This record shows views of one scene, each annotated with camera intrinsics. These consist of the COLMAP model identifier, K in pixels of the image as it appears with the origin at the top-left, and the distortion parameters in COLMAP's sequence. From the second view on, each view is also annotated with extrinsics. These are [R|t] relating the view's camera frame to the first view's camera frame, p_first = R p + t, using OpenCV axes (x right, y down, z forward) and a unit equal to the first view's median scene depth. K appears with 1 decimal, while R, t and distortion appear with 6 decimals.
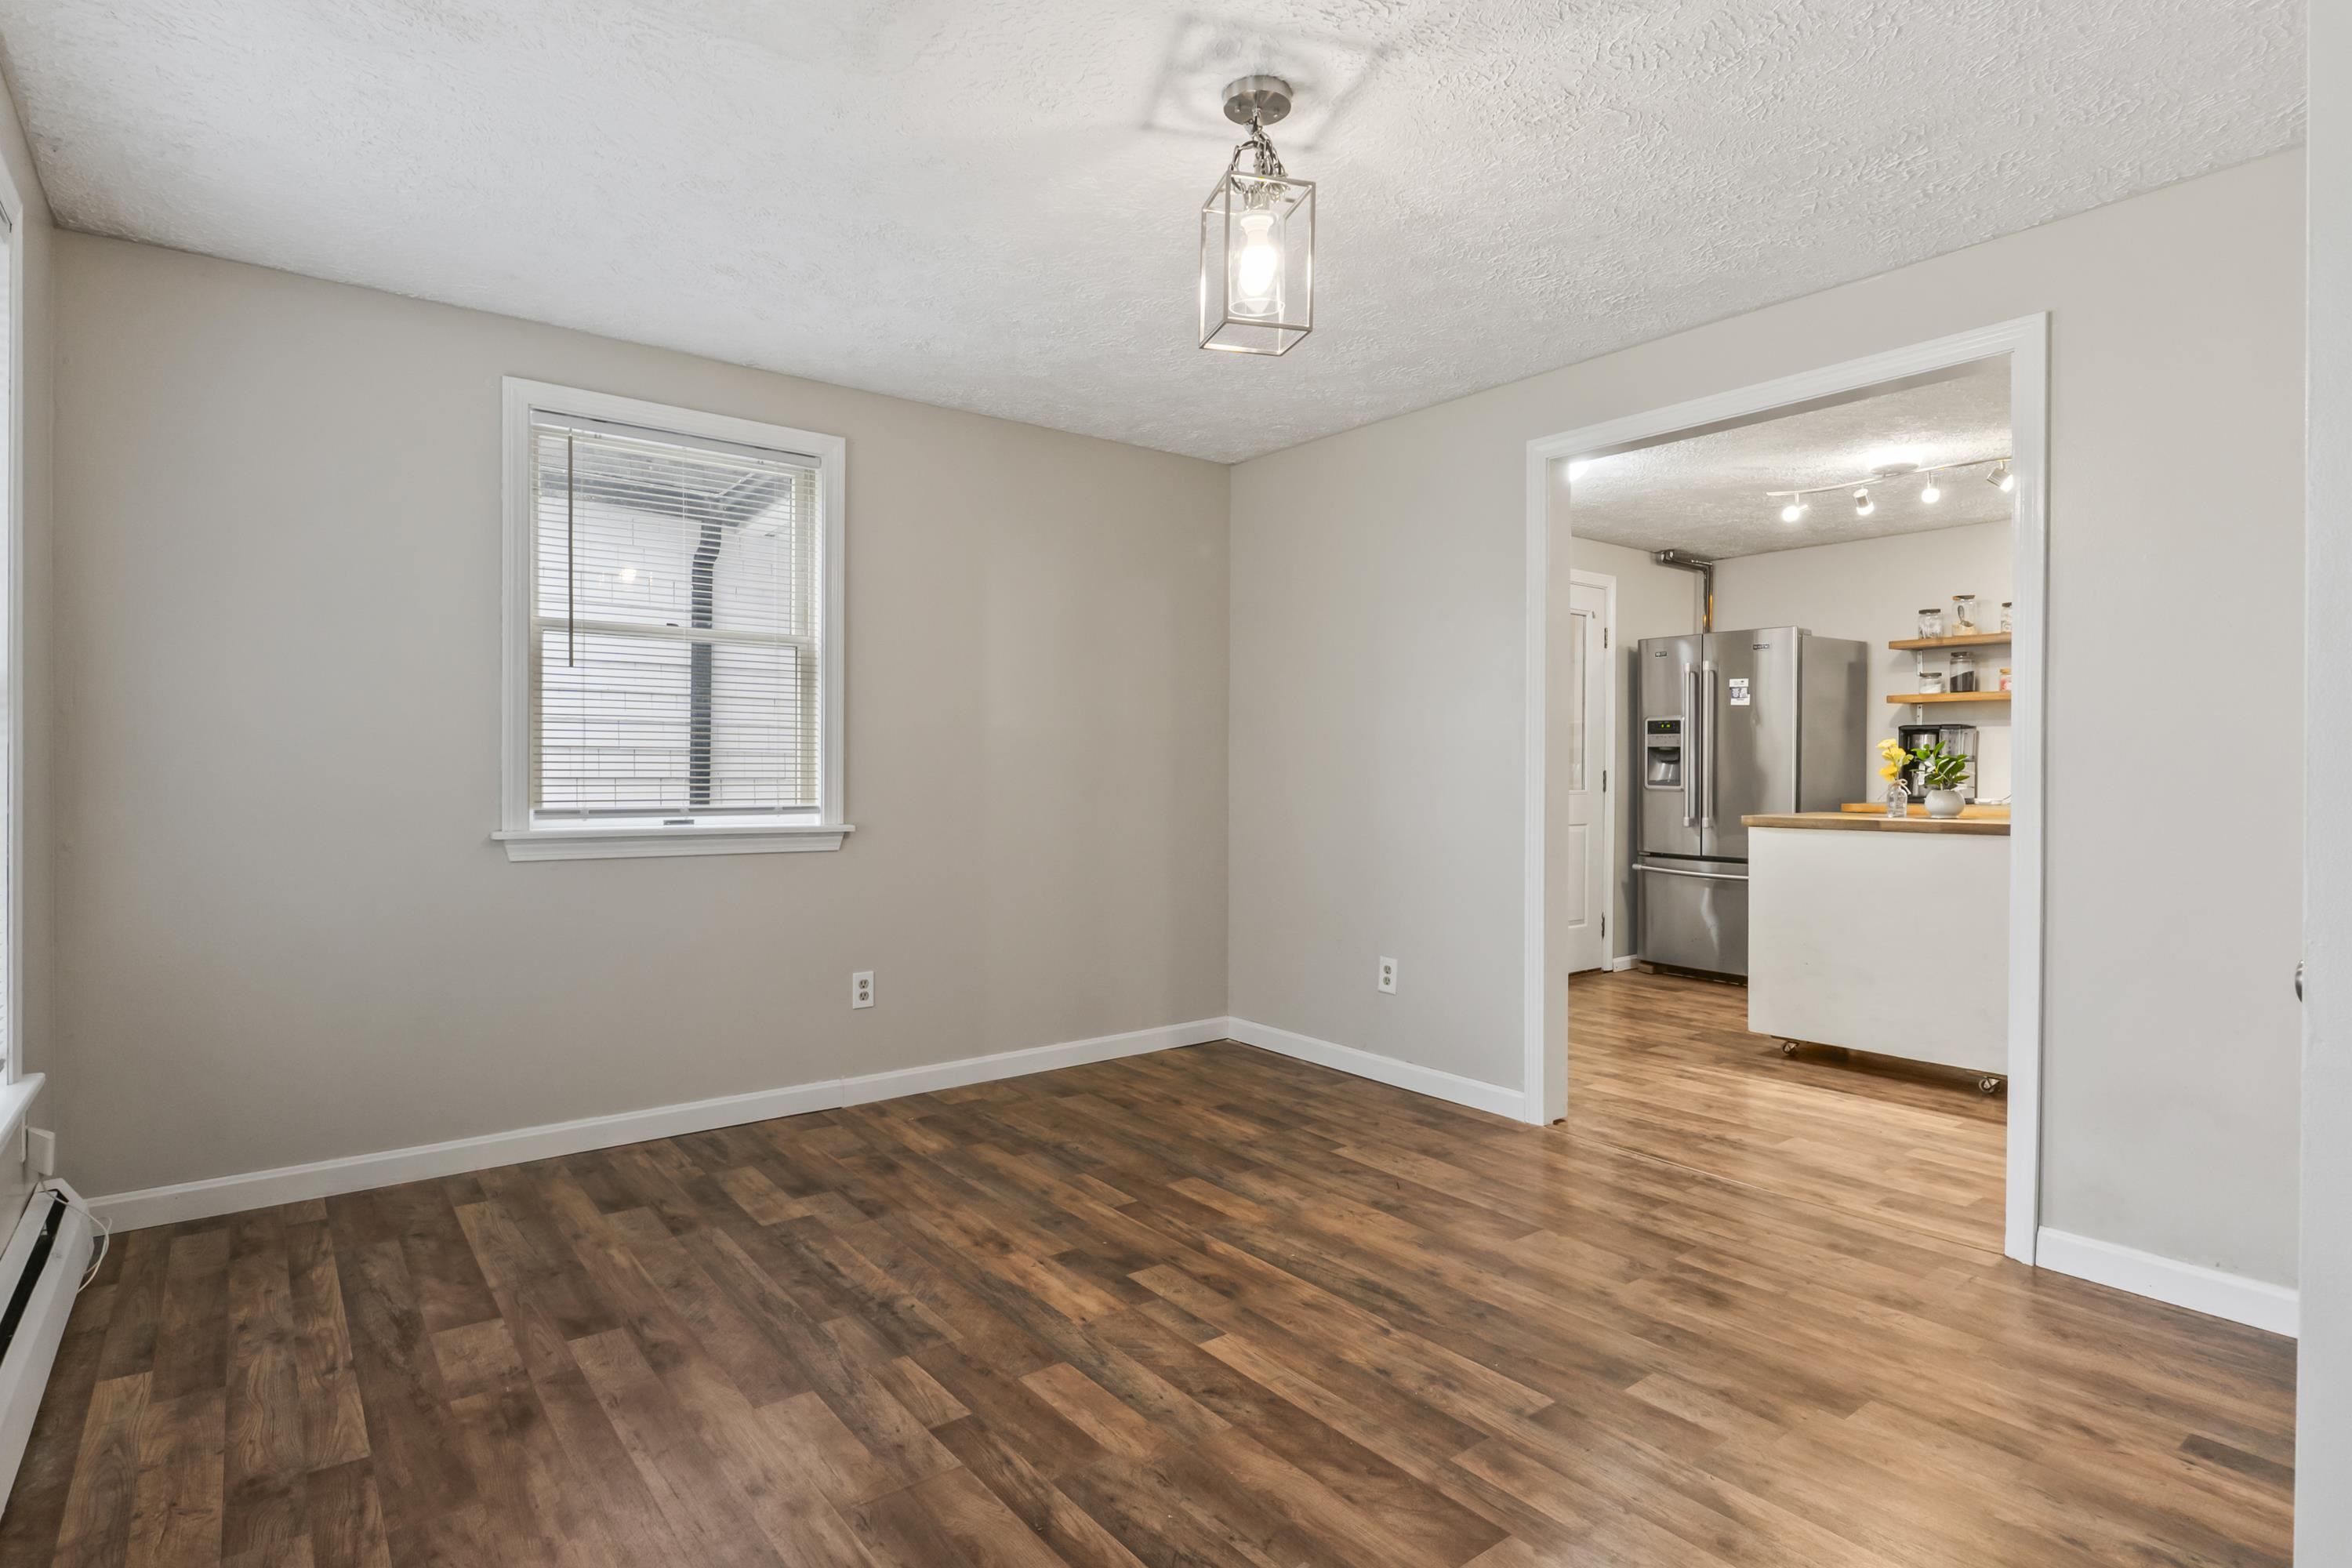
lens RADIAL K [[1191.2, 0, 1183.9], [0, 1191.2, 780.5], [0, 0, 1]] dist [-0.009011, -0.001542]
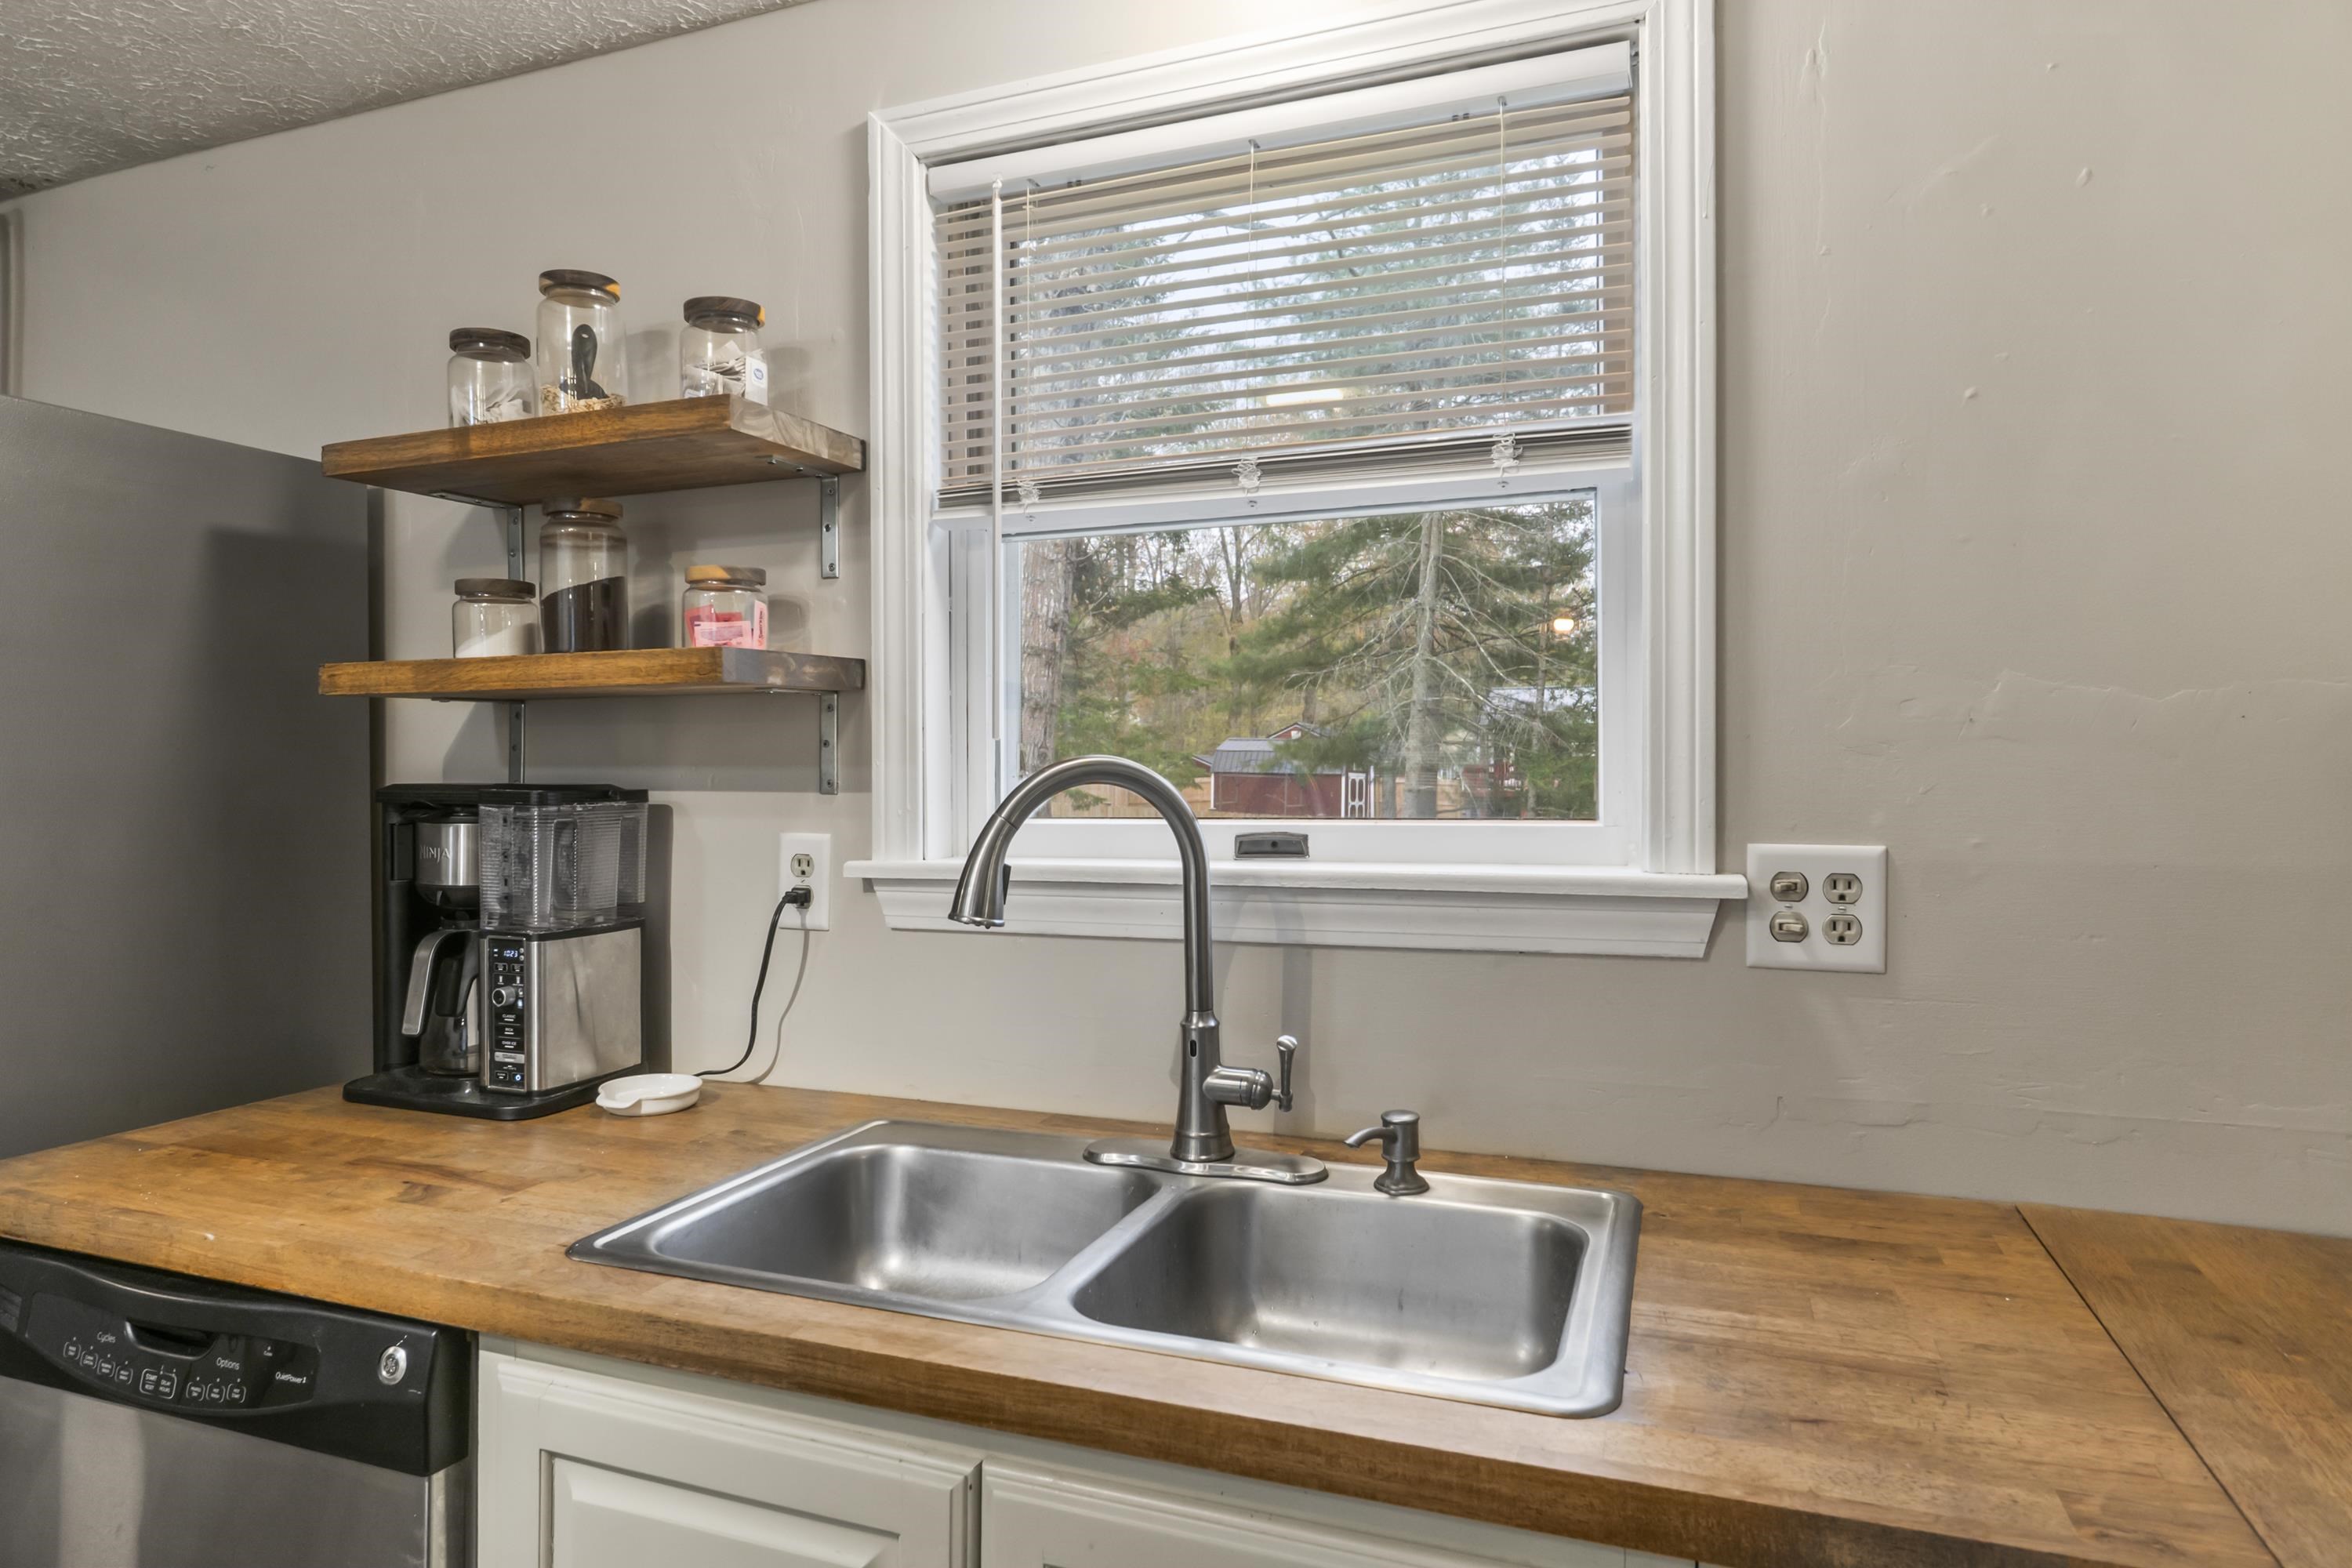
lens RADIAL K [[1362.3, 0, 1170.6], [0, 1362.3, 780.6], [0, 0, 1]] dist [-0.008967, 0.000763]
pose [[0.849084, -0.004888, 0.528235, 0.571405], [0.009639, 0.999934, -0.006241, -0.041992], [-0.528169, 0.010391, 0.849075, 0.641577]]
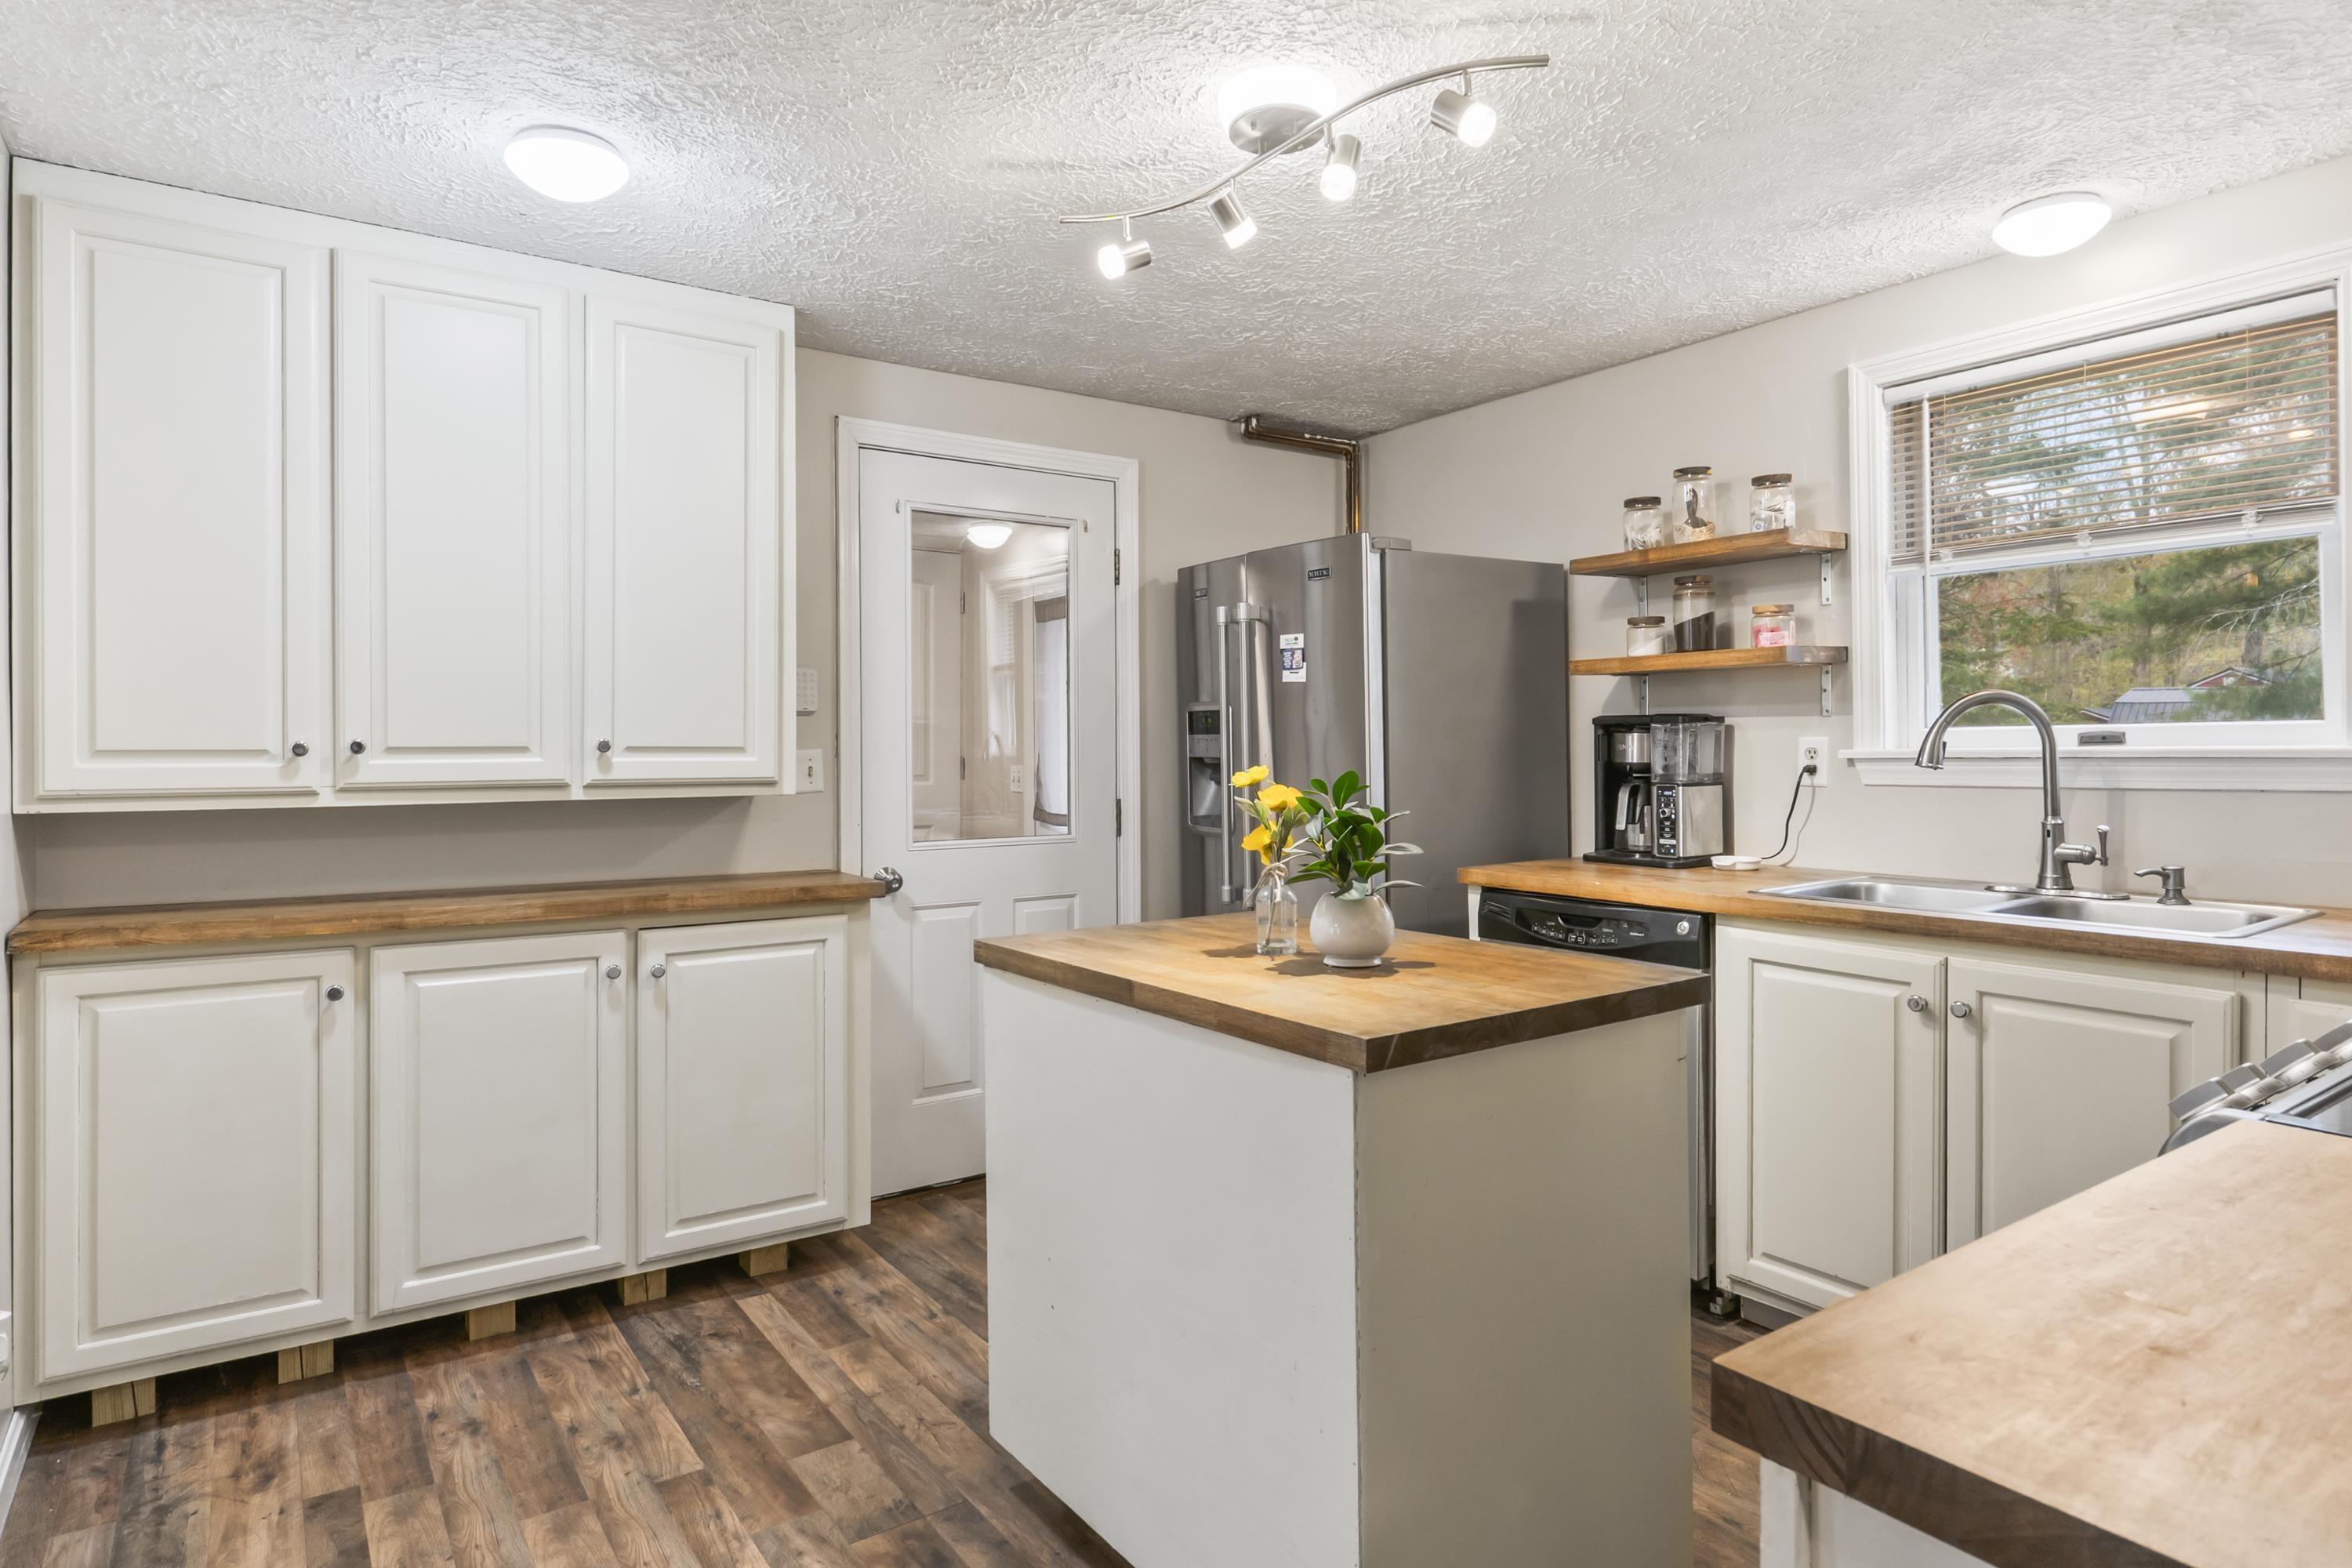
lens RADIAL K [[1287.0, 0, 1187.0], [0, 1287.0, 748.4], [0, 0, 1]] dist [-0.003977, -0.003004]
pose [[0.999199, -0.012082, -0.038139, 0.424463], [0.011776, 0.999897, -0.008243, -0.027813], [0.038234, 0.007787, 0.999238, 0.395085]]
